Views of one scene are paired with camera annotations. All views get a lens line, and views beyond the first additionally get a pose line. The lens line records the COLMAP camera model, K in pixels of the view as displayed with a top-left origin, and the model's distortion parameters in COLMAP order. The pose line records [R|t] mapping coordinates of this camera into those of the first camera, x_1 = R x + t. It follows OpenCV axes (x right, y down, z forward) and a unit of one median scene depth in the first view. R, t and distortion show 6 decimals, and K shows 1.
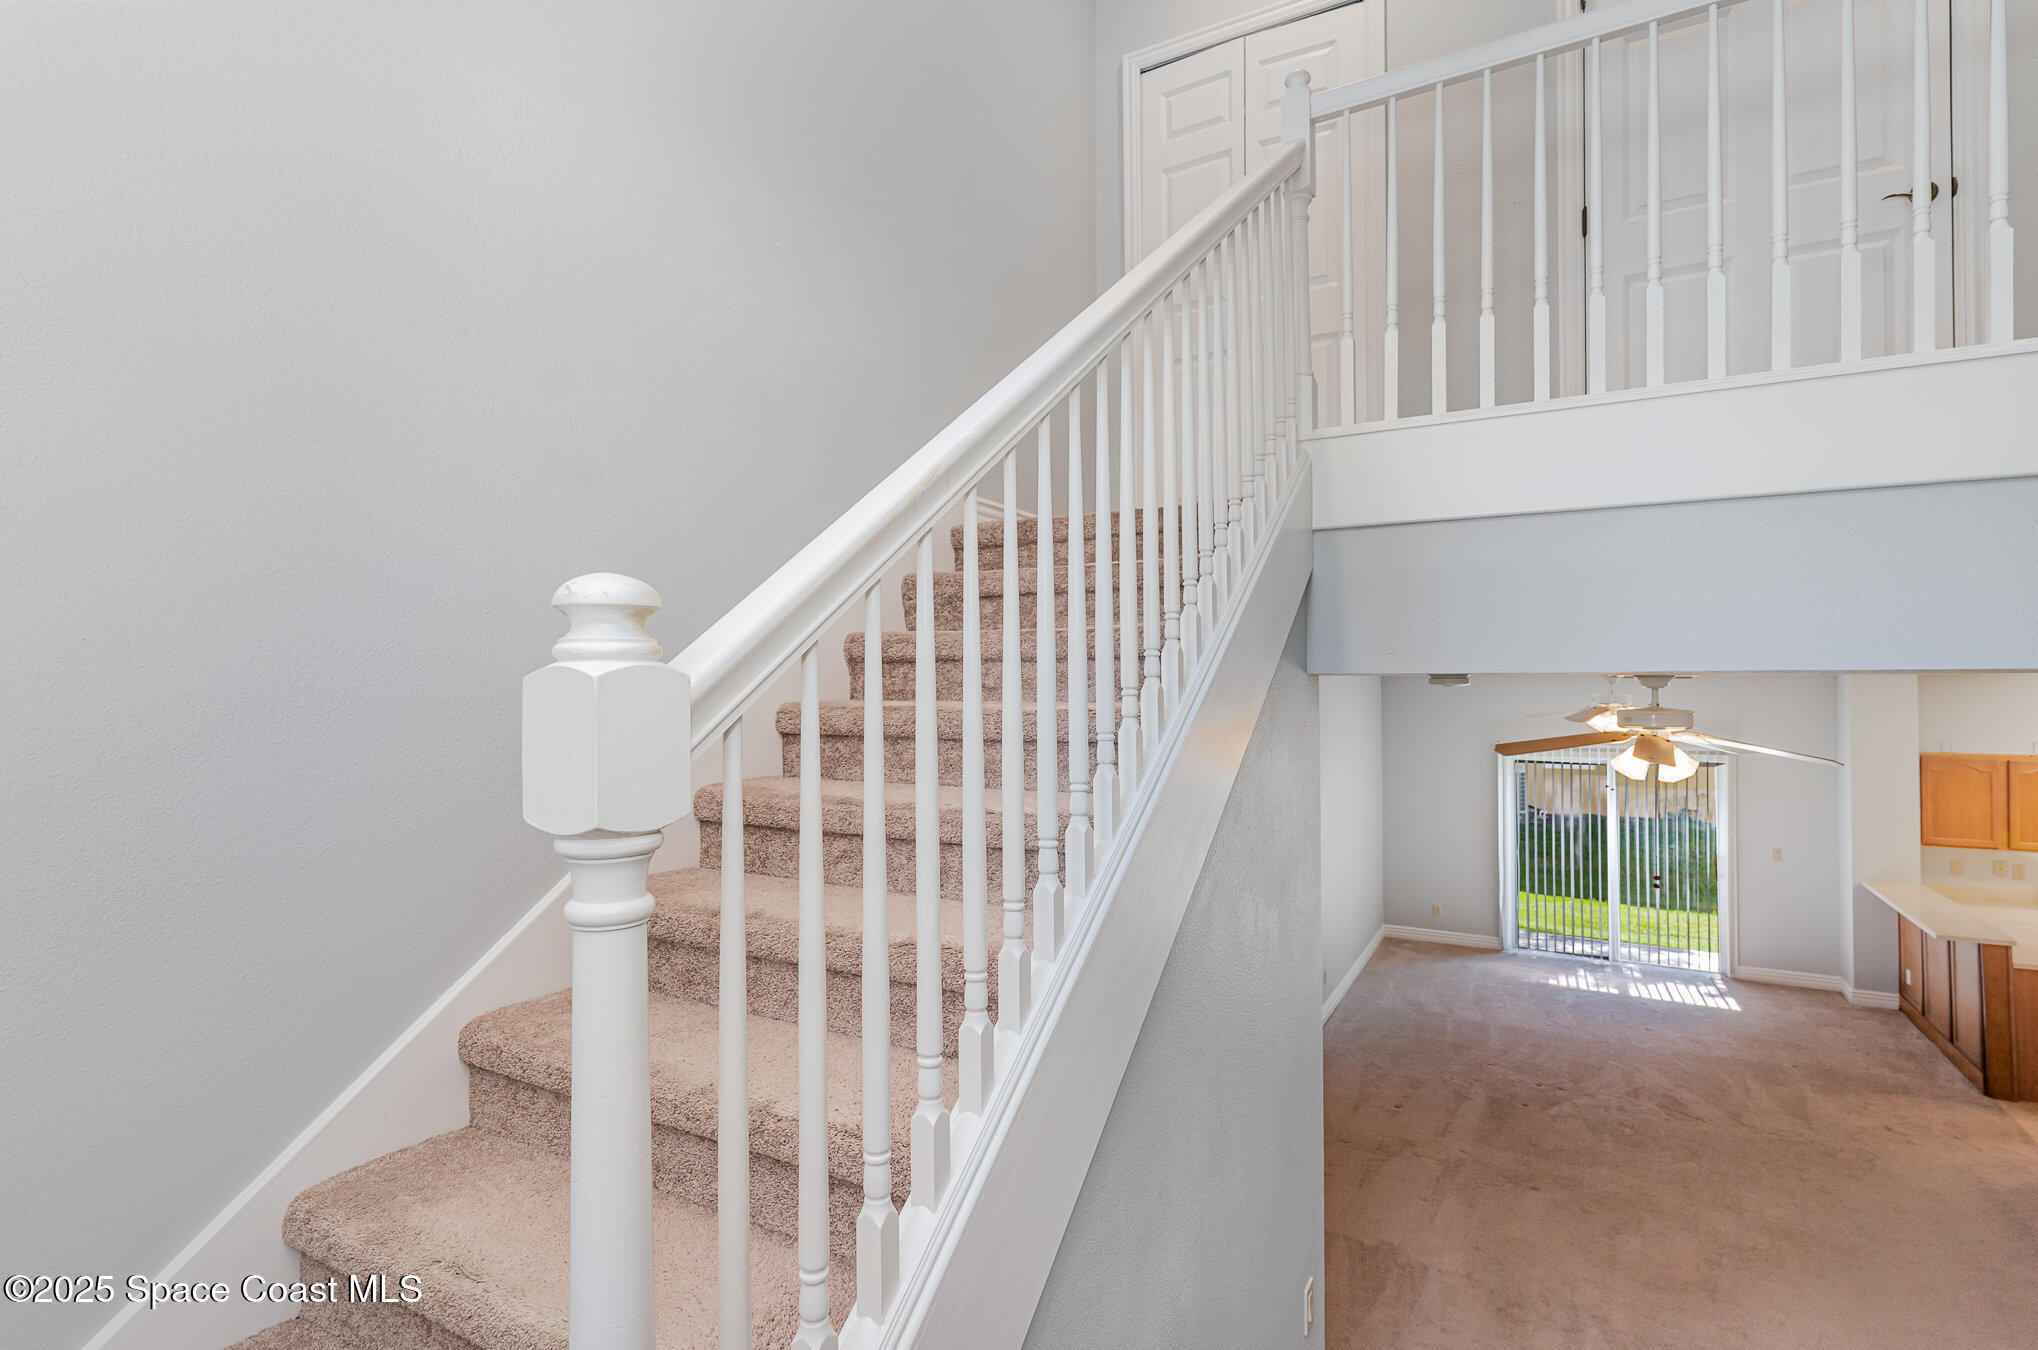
lens RADIAL K [[964.0, 0, 1019.0], [0, 964.0, 675.0], [0, 0, 1]] dist [0.000079, 0.000097]
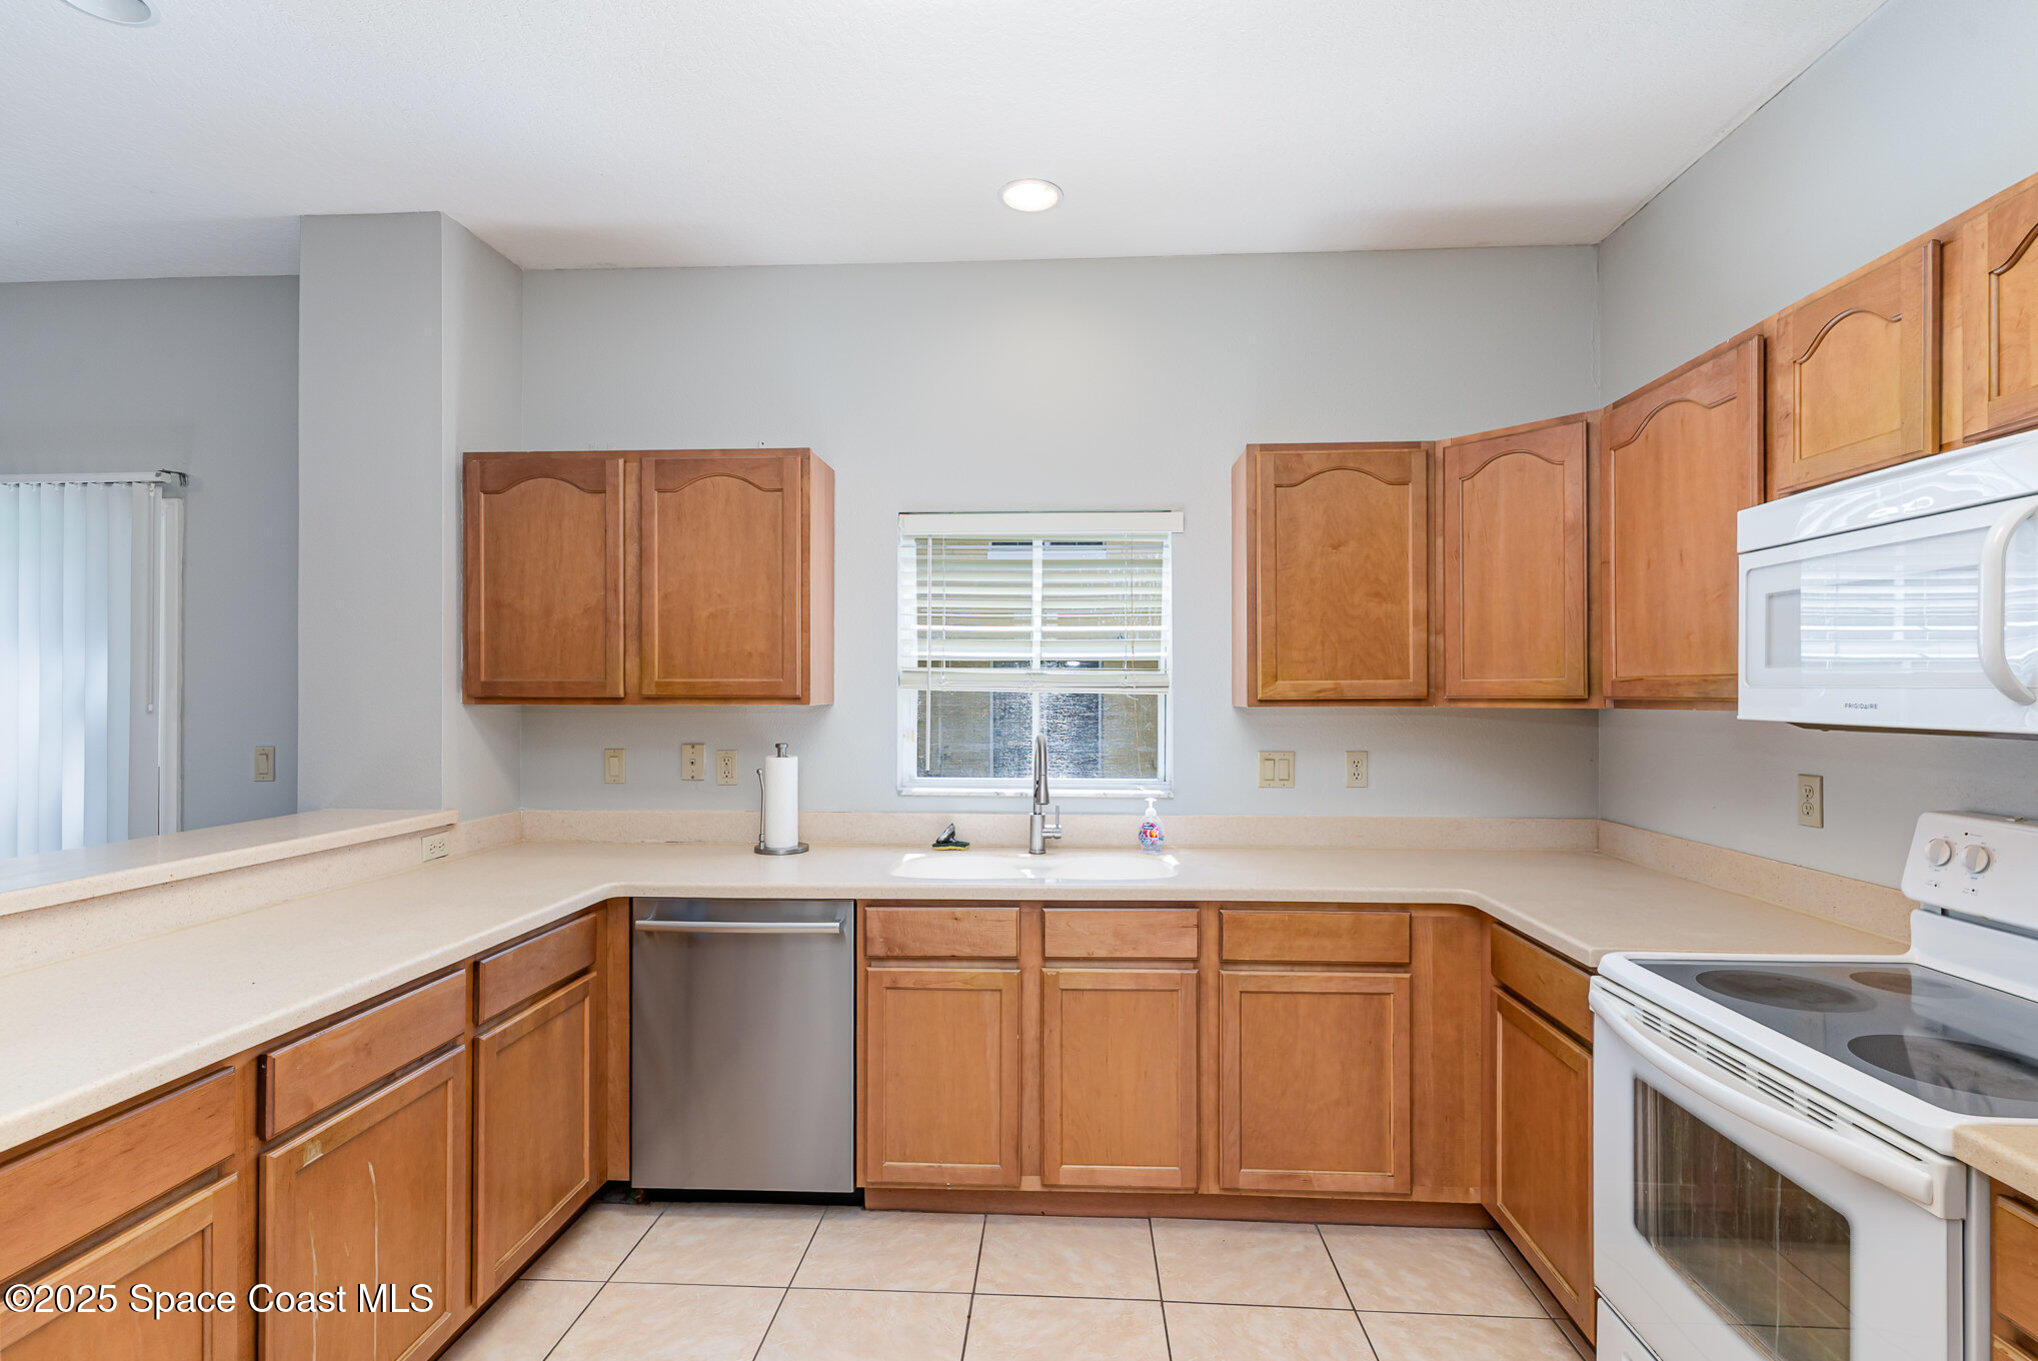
lens RADIAL K [[982.9, 0, 1024.1], [0, 982.9, 698.3], [0, 0, 1]] dist [0.012135, 0.000183]
pose [[0.899886, 0.001632, 0.436122, 0.974543], [-0.009213, 0.999841, 0.015268, 0.169052], [-0.436027, -0.017758, 0.899758, 0.580170]]
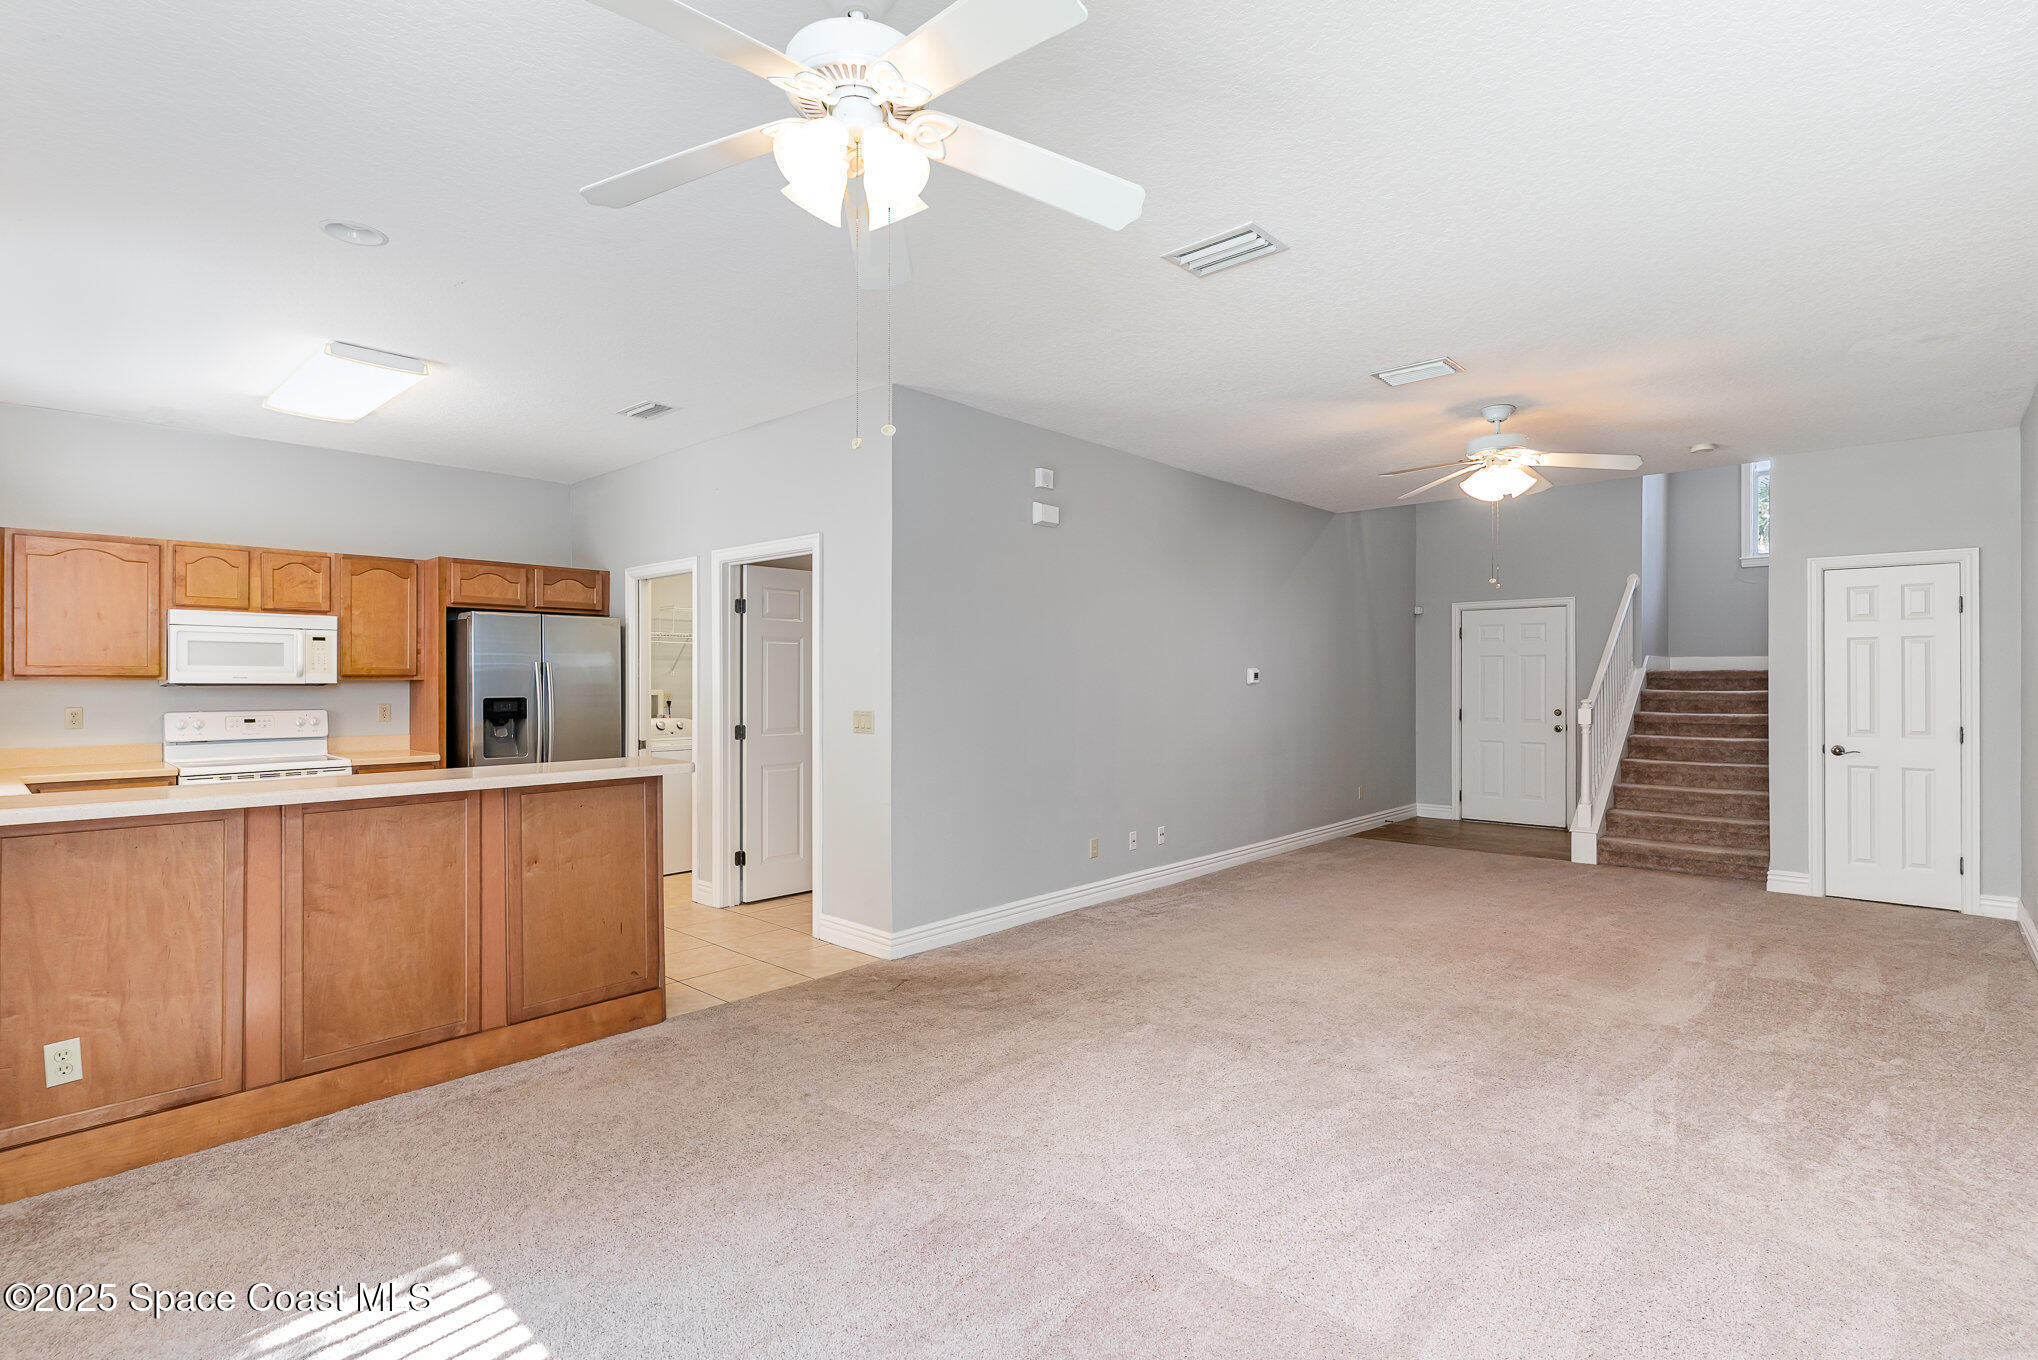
lens RADIAL K [[980.7, 0, 1019.0], [0, 980.7, 680.0], [0, 0, 1]] dist [0.001919, 0.000180]
pose [[-0.972248, 0.003184, 0.233931, 0.513081], [0.000255, 0.999921, -0.012550, 0.182943], [-0.233952, -0.012142, -0.972172, 1.239595]]
